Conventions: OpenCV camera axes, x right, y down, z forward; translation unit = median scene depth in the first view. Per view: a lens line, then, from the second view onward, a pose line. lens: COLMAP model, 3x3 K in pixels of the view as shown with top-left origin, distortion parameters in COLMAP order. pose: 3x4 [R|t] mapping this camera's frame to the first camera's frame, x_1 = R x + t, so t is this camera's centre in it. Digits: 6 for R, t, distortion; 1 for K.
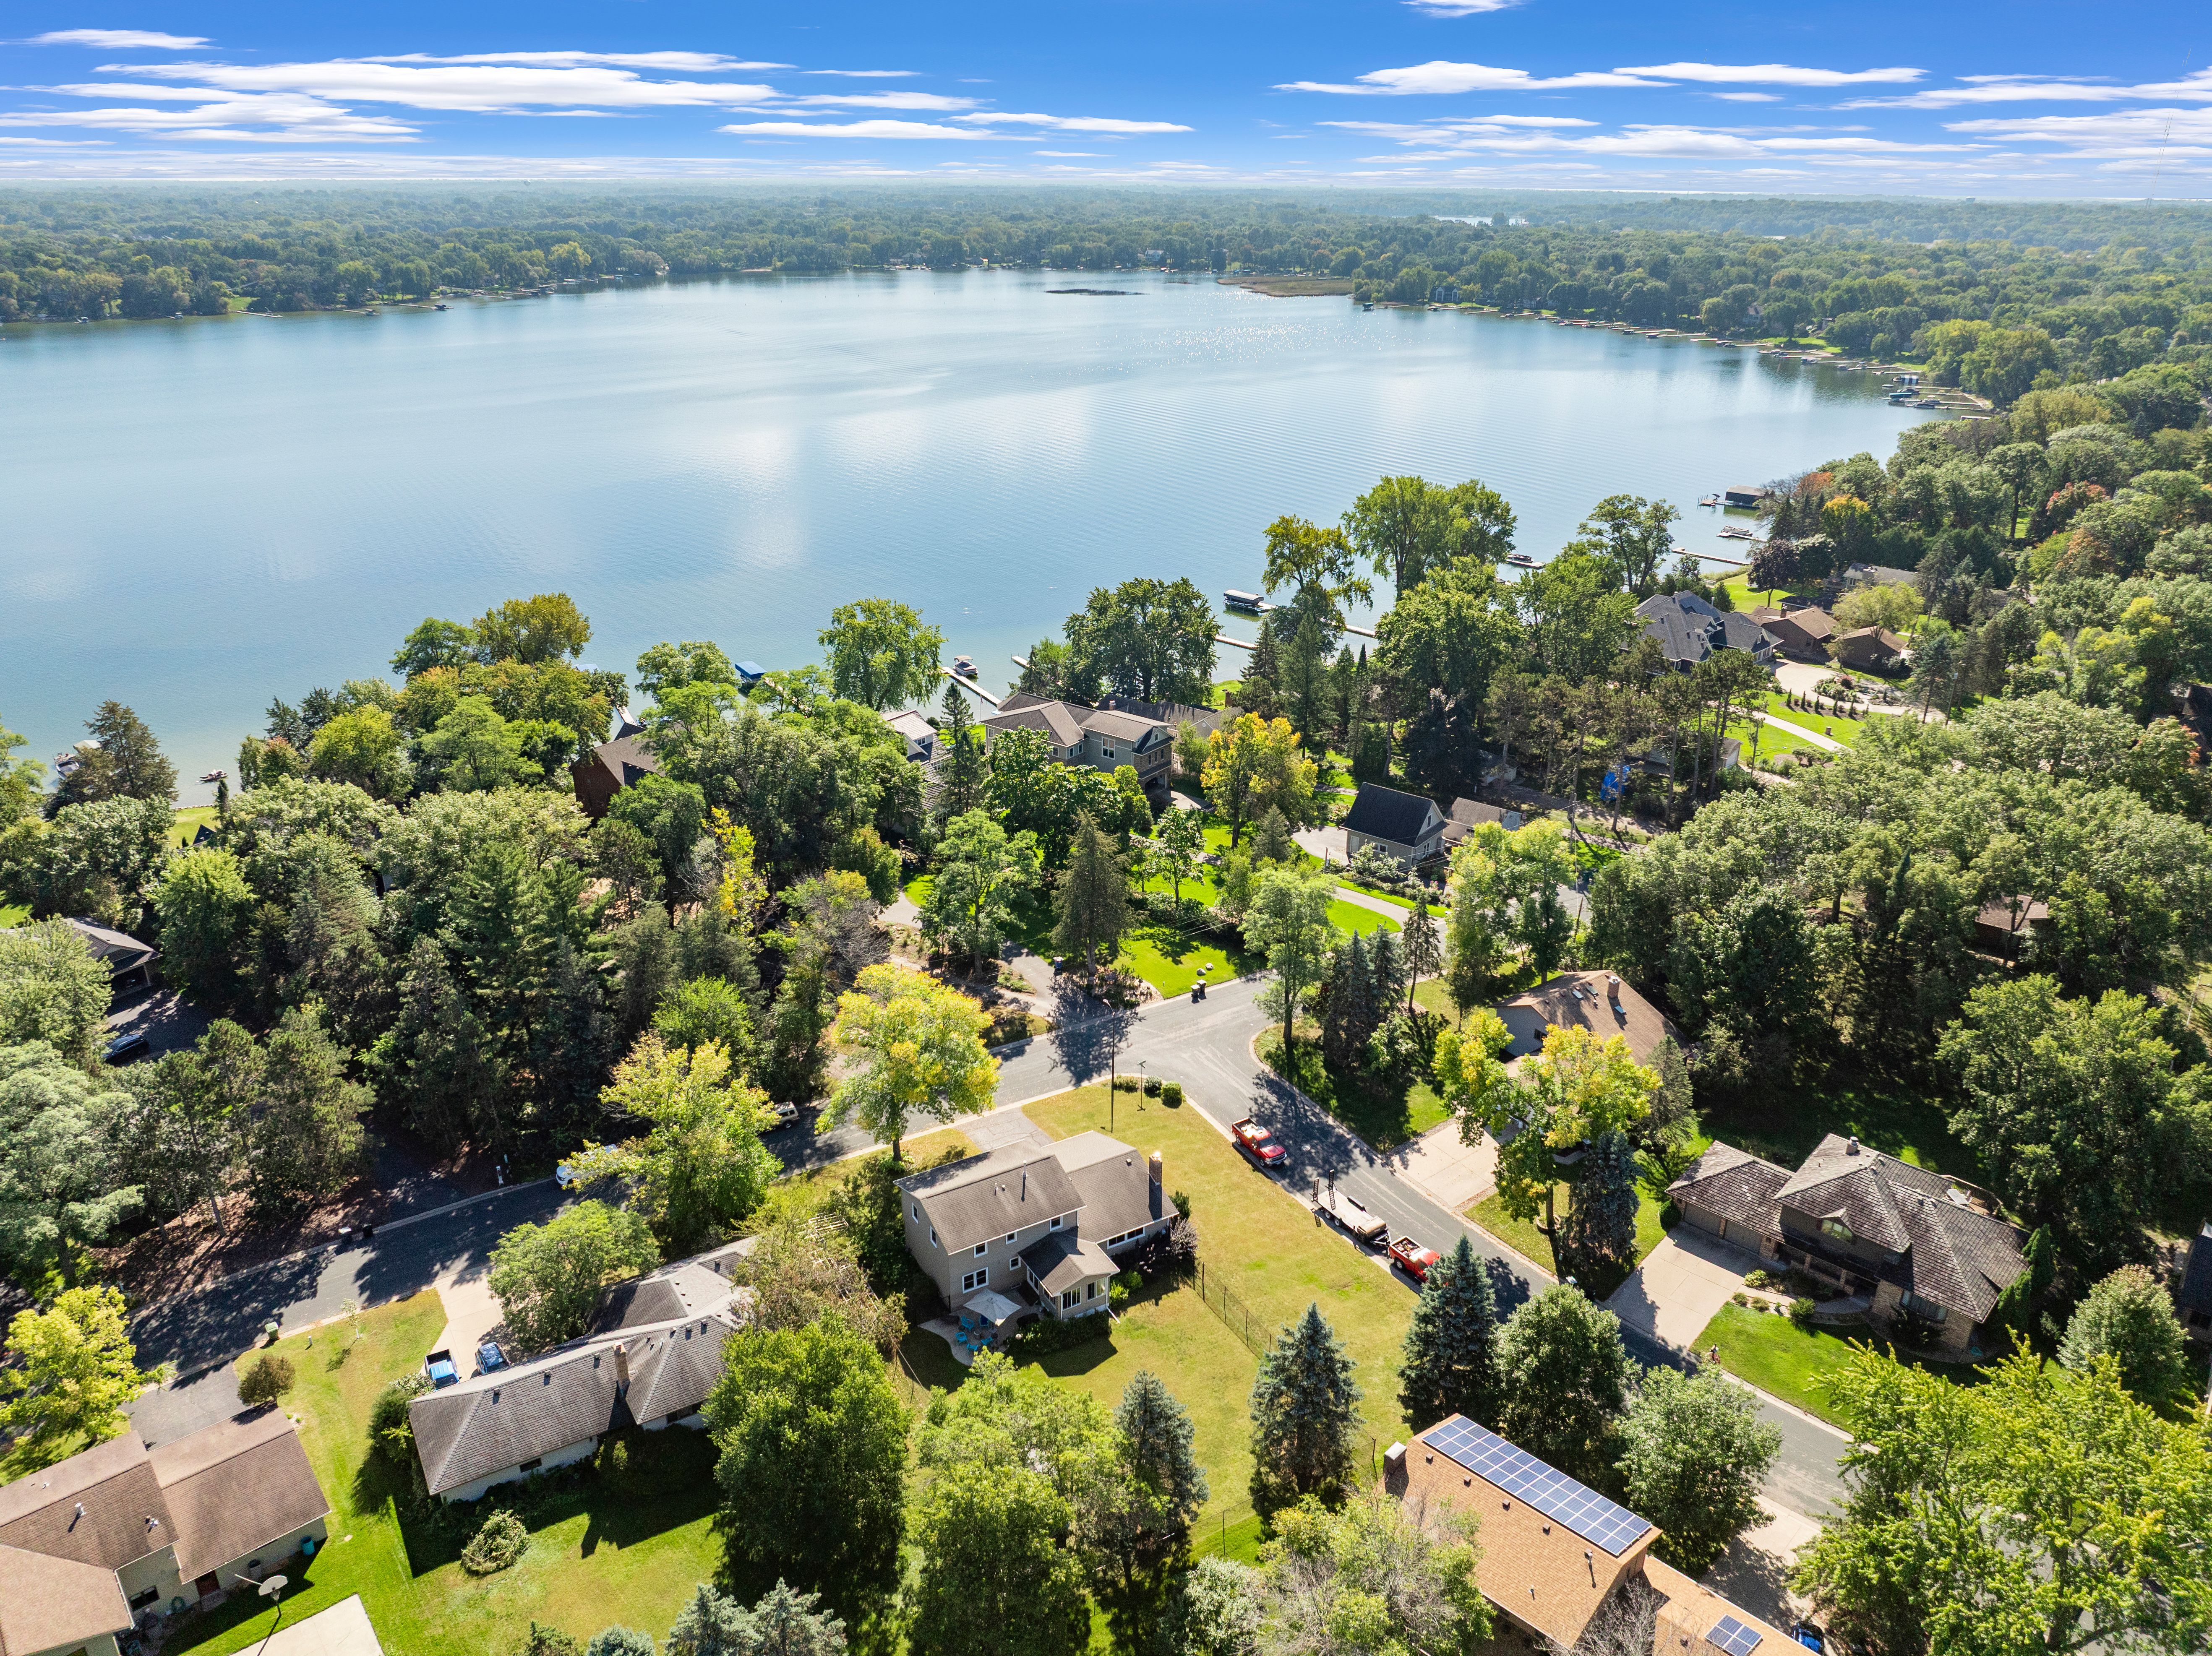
lens RADIAL K [[1565.2, 0, 1106.0], [0, 1565.2, 828.0], [0, 0, 1]] dist [-0.044216, 0.023357]
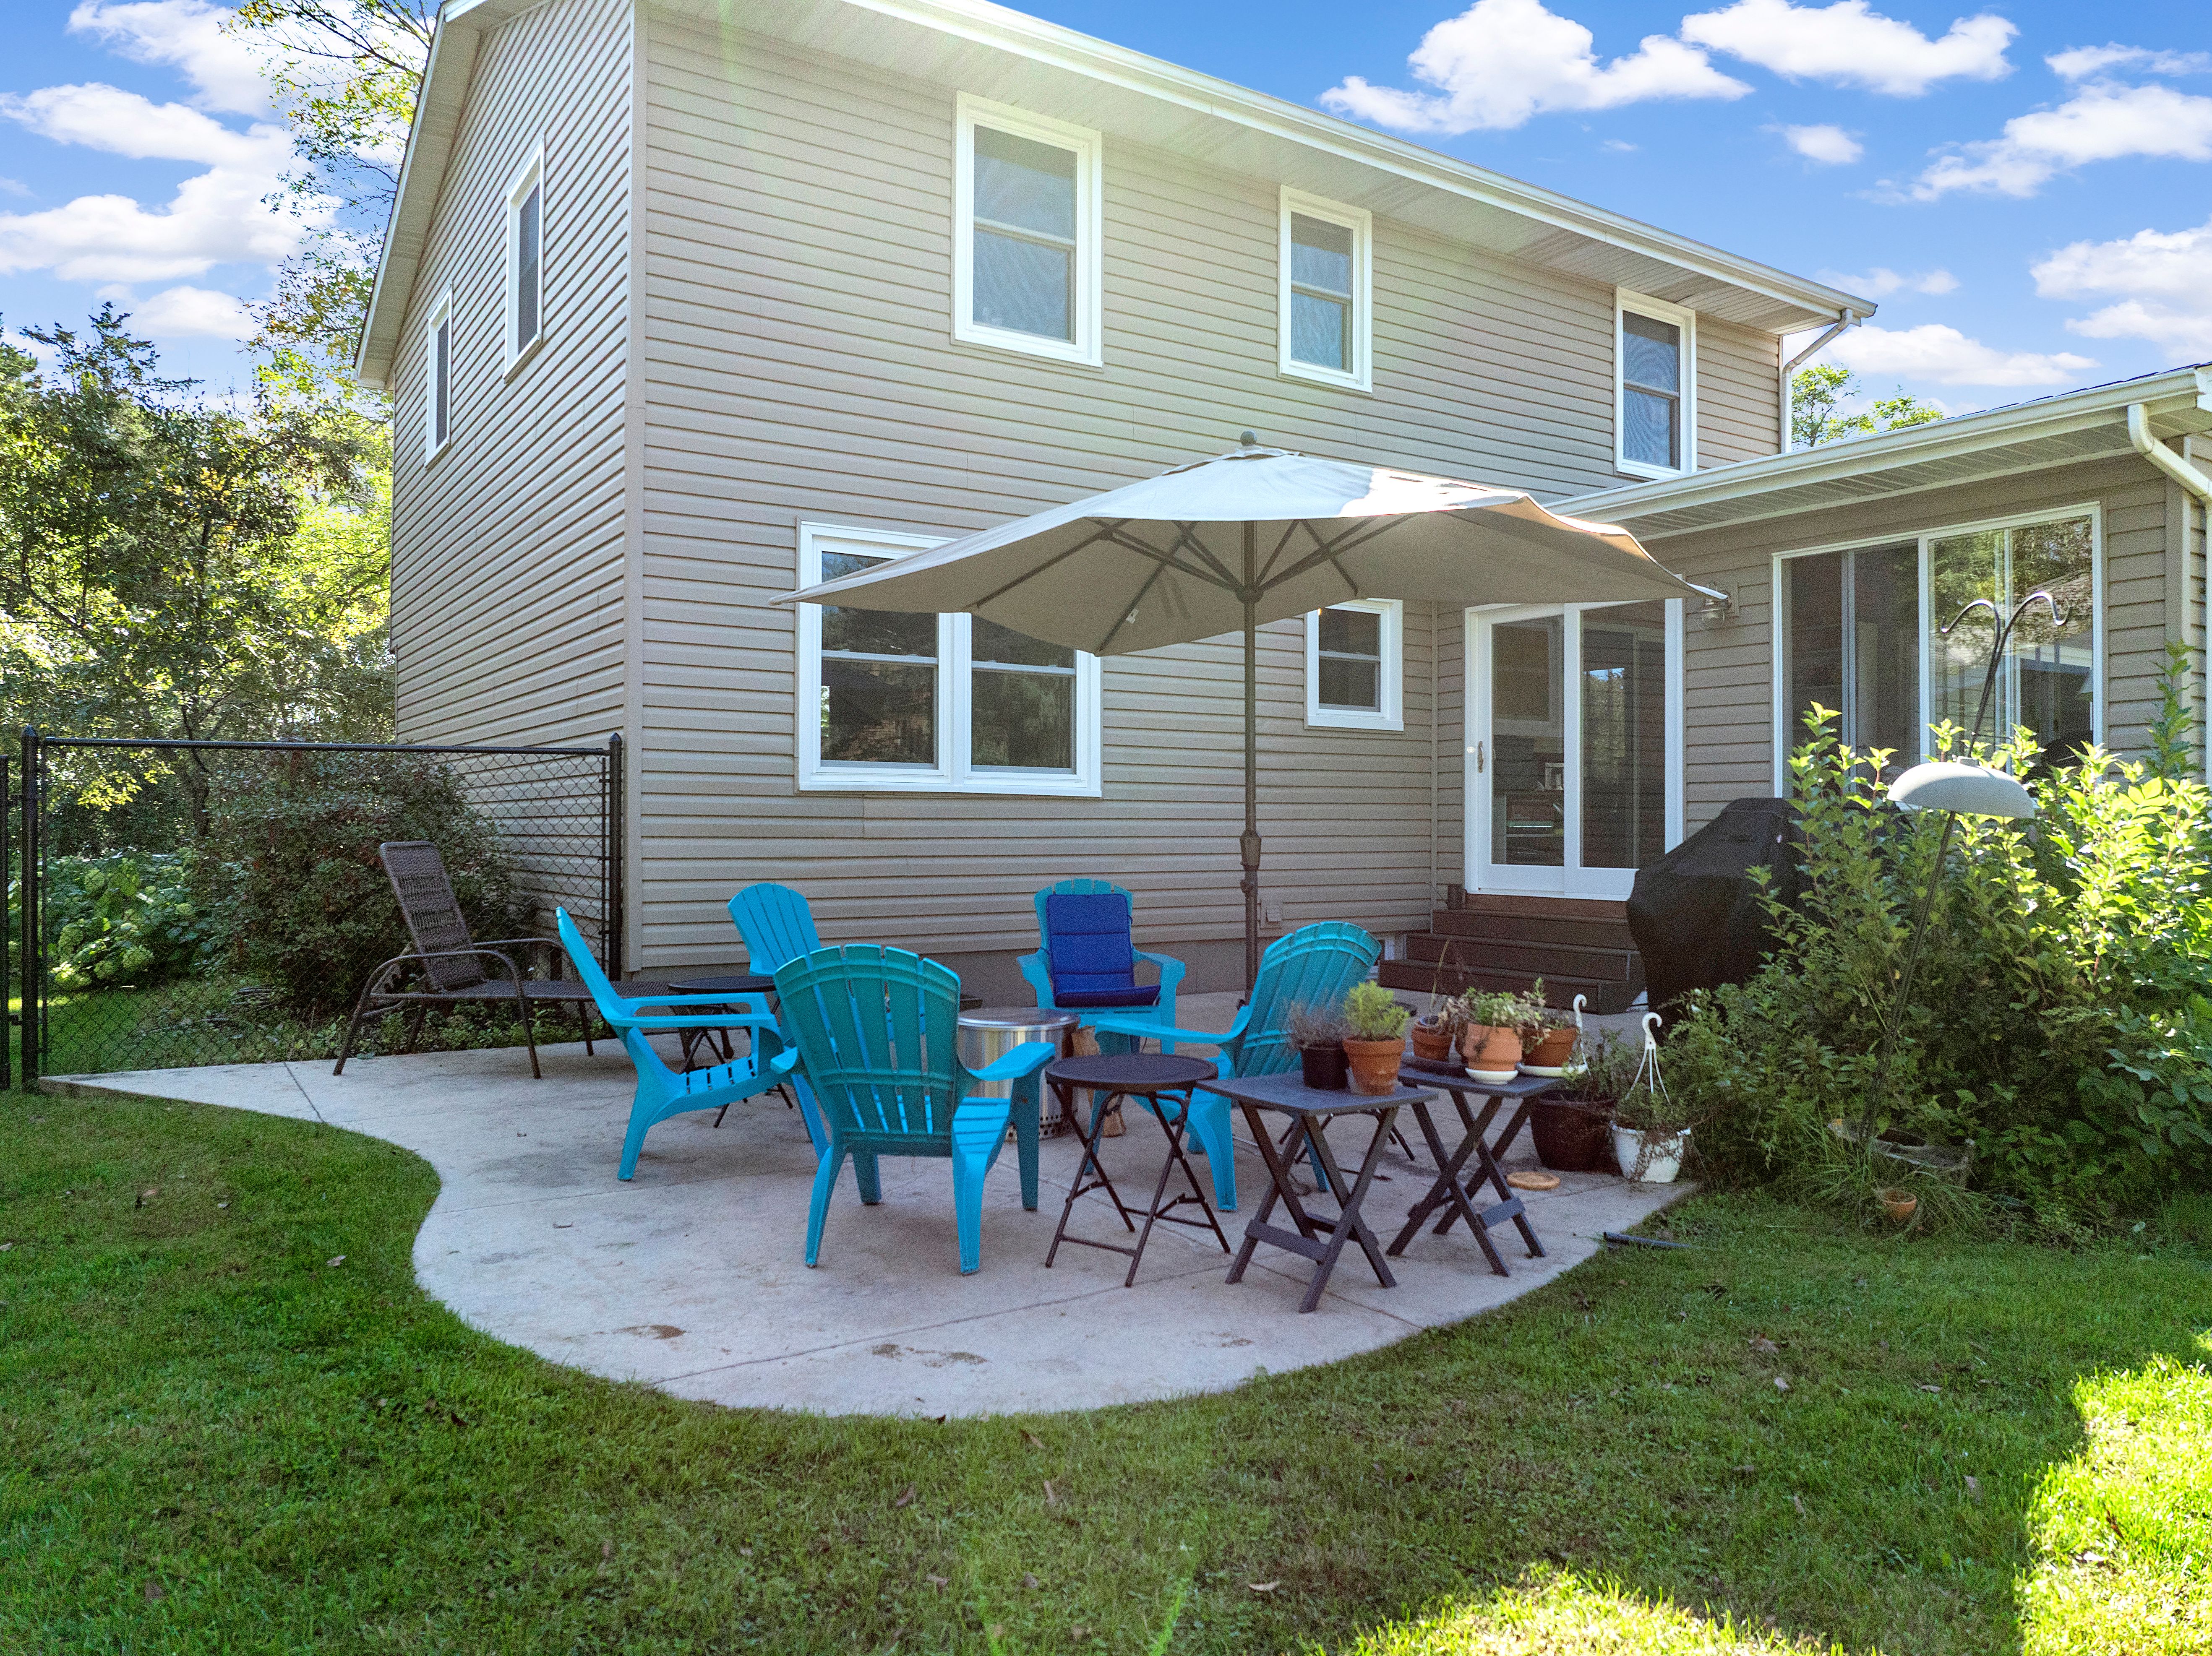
lens RADIAL K [[1565.2, 0, 1106.0], [0, 1565.2, 828.0], [0, 0, 1]] dist [-0.044216, 0.023357]
pose [[0.999149, -0.002242, 0.041183, -0.056524], [0.018375, 0.918147, -0.395814, 0.236951], [-0.036924, 0.396234, 0.917407, 0.658450]]
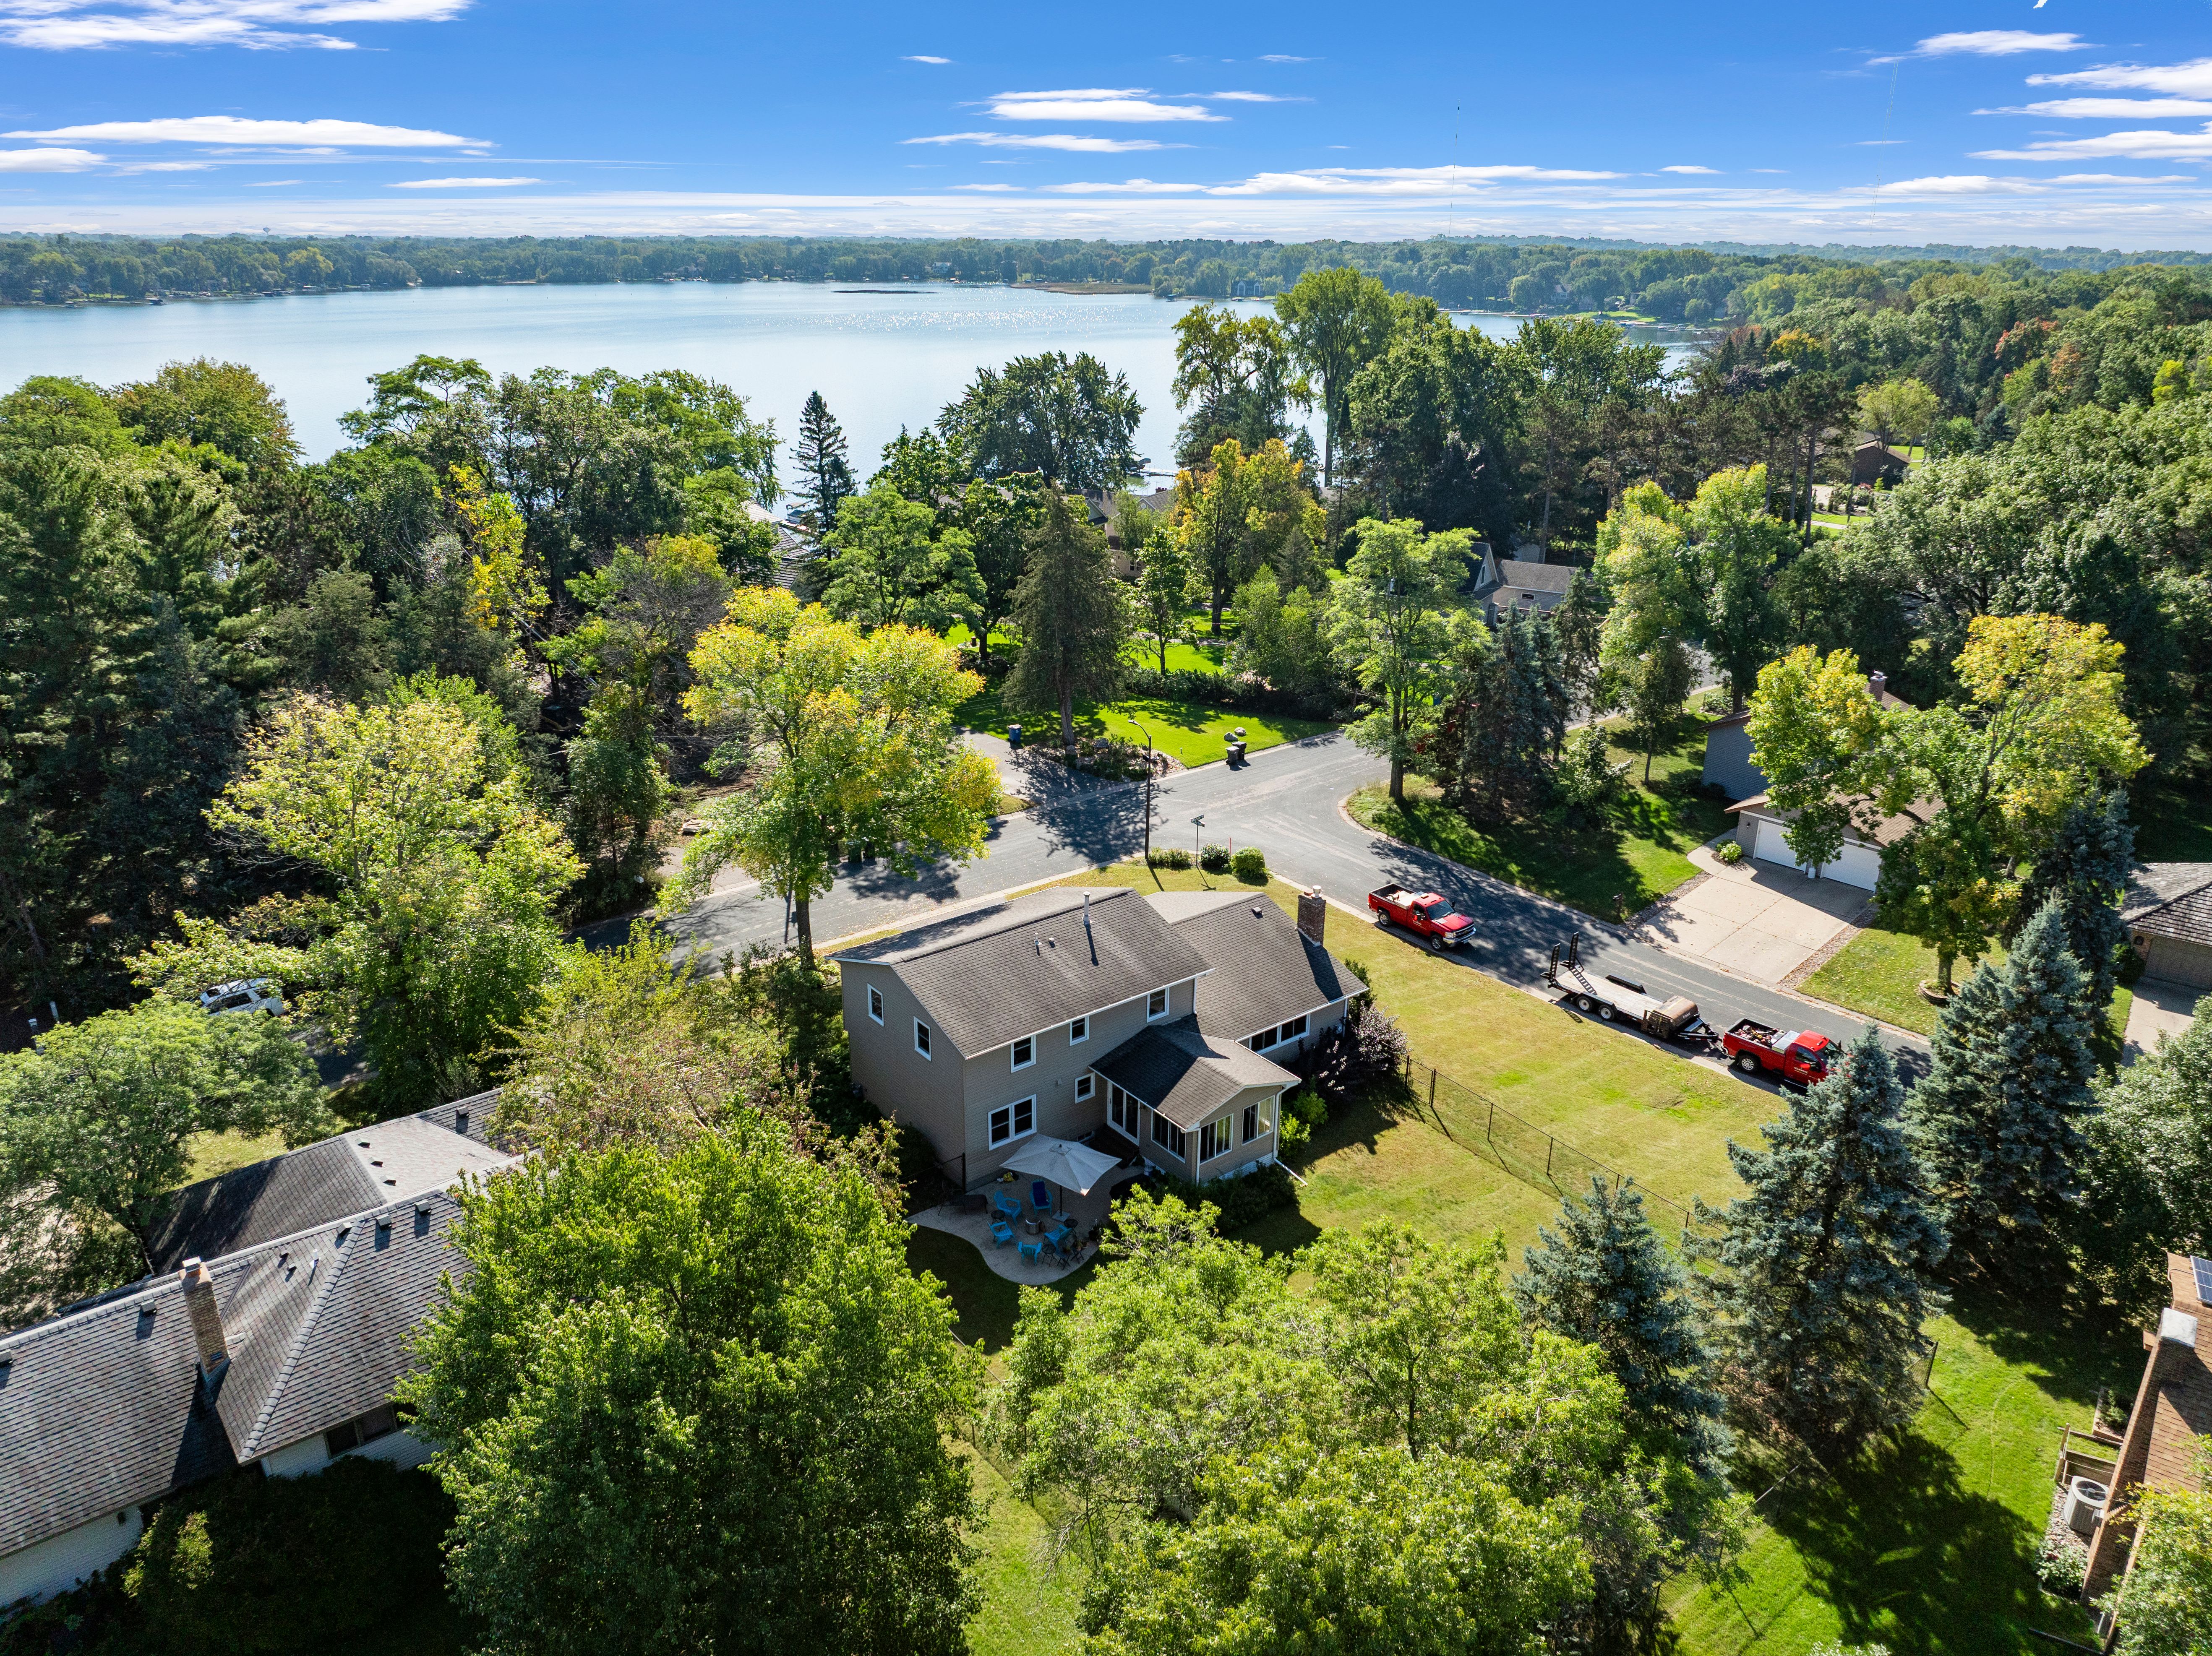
lens RADIAL K [[1561.9, 0, 1106.0], [0, 1561.9, 828.0], [0, 0, 1]] dist [-0.053586, 0.032347]
pose [[0.990467, -0.044852, 0.130241, -0.081457], [0.049435, 0.998259, -0.032169, 0.153162], [-0.128571, 0.038301, 0.990960, 0.361539]]
